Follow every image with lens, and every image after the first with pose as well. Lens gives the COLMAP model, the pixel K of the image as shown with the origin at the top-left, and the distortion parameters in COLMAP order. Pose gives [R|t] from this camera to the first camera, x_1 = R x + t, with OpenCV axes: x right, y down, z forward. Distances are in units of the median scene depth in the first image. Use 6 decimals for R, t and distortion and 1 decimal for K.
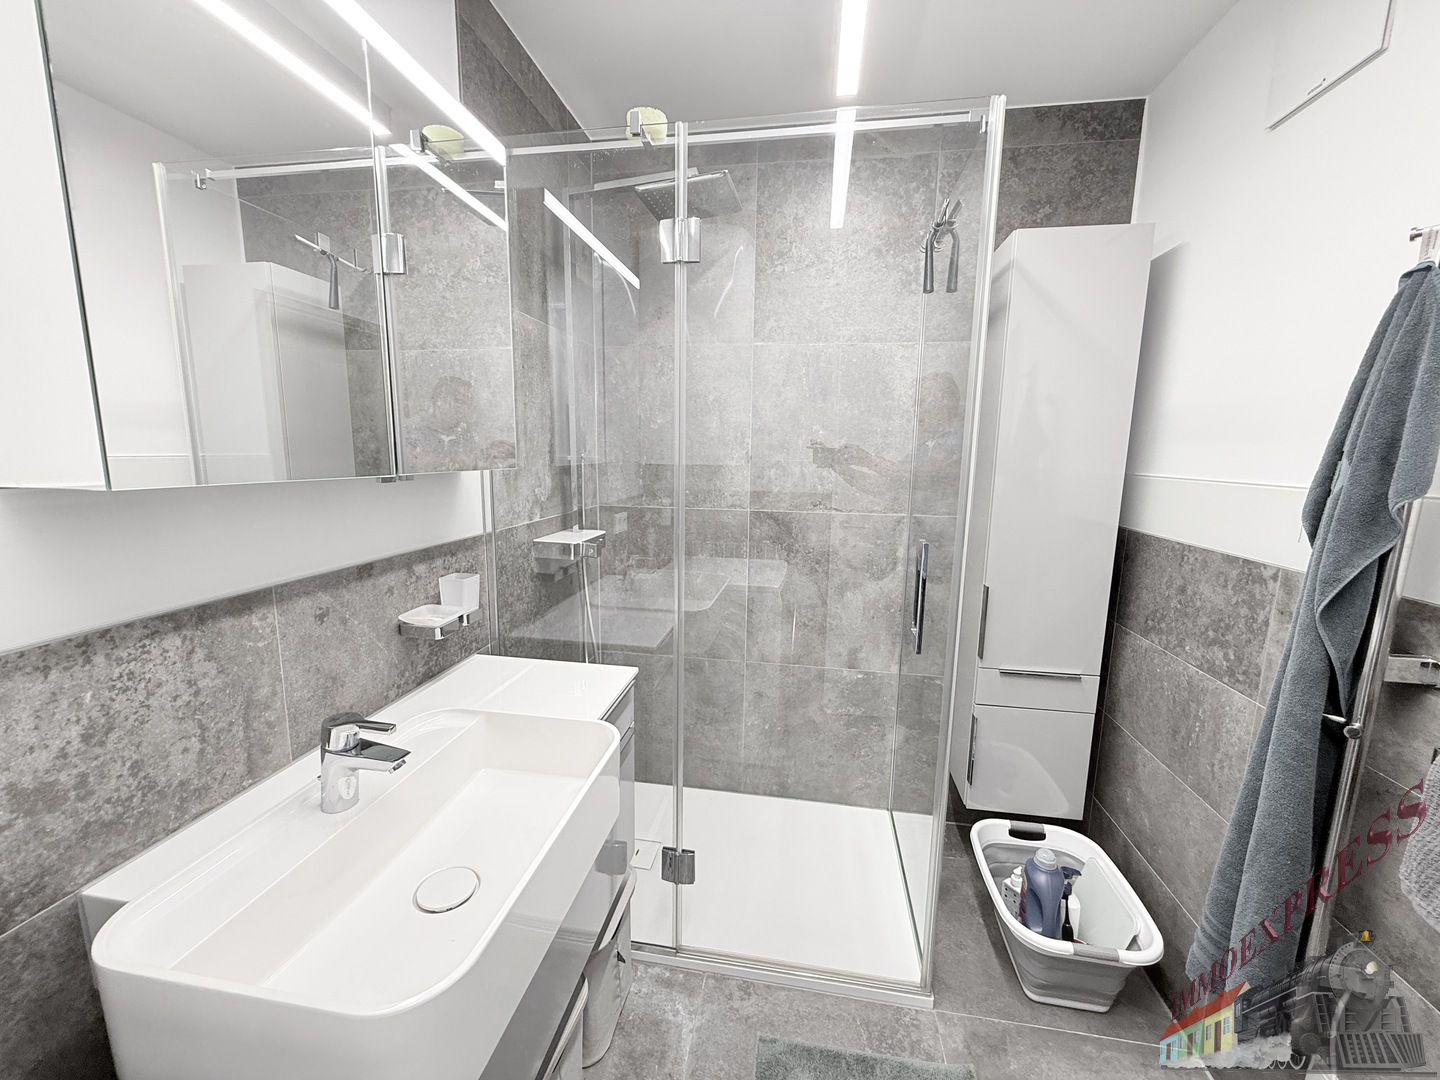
lens RADIAL K [[572.9, 0, 713.8], [0, 572.9, 541.1], [0, 0, 1]] dist [-0.000650, -0.000016]
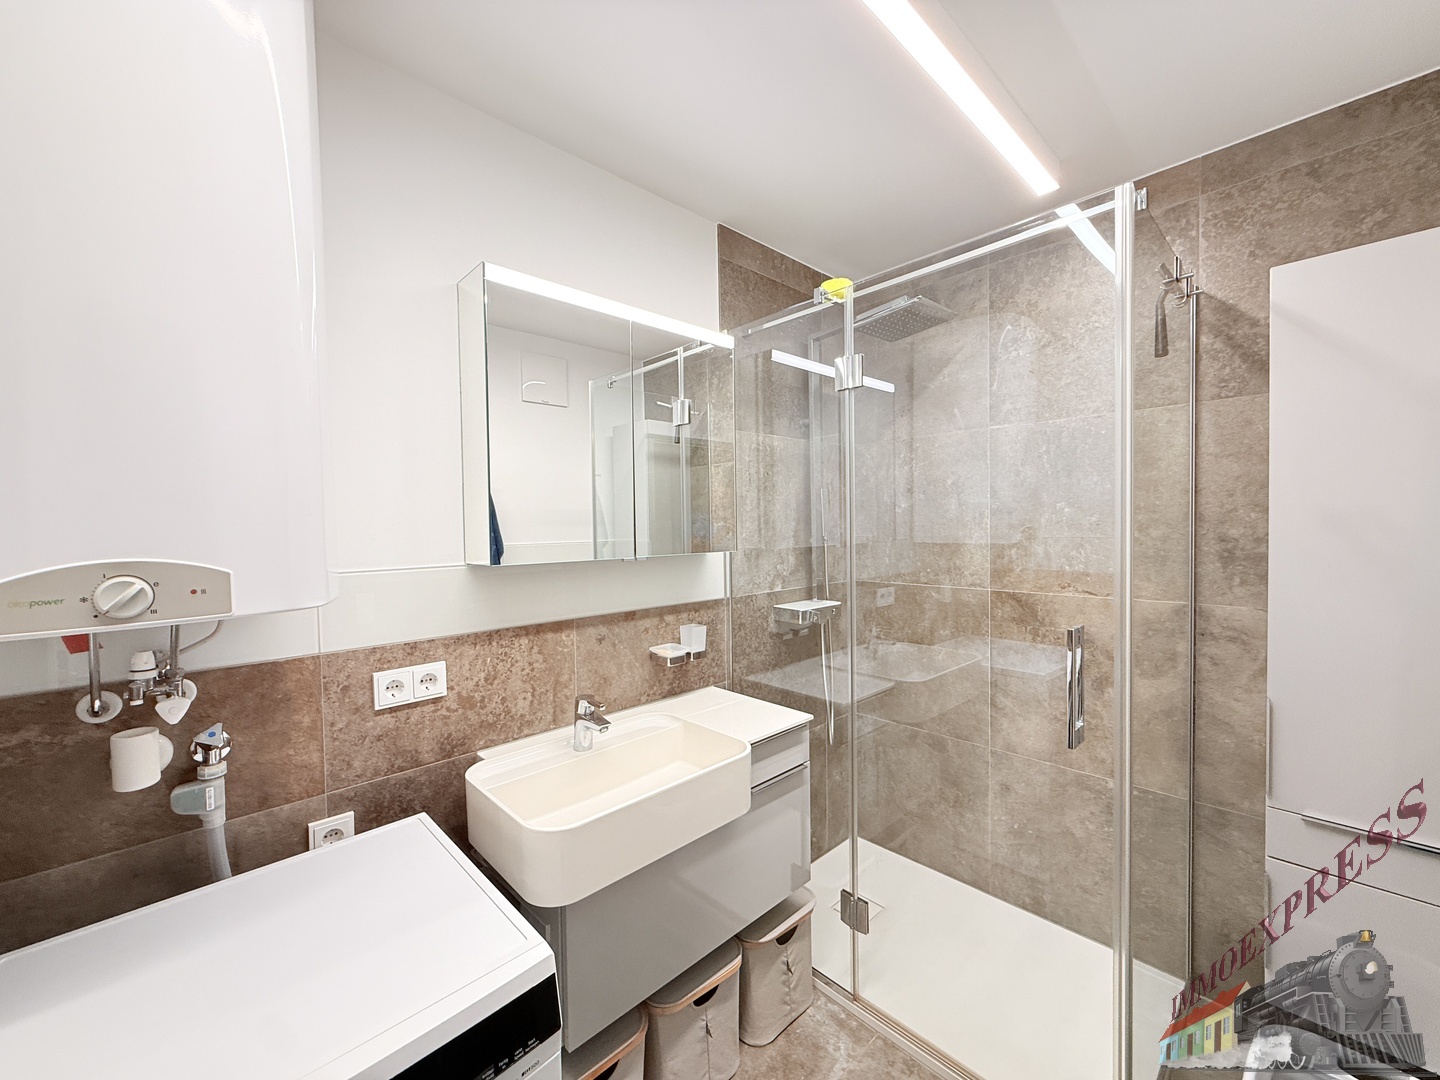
lens RADIAL K [[572.9, 0, 713.8], [0, 572.9, 541.1], [0, 0, 1]] dist [-0.000650, -0.000016]
pose [[0.798794, -0.010596, -0.601511, 0.387982], [-0.066693, 0.992122, -0.106043, -0.000769], [0.597896, 0.124823, 0.791795, -0.113248]]
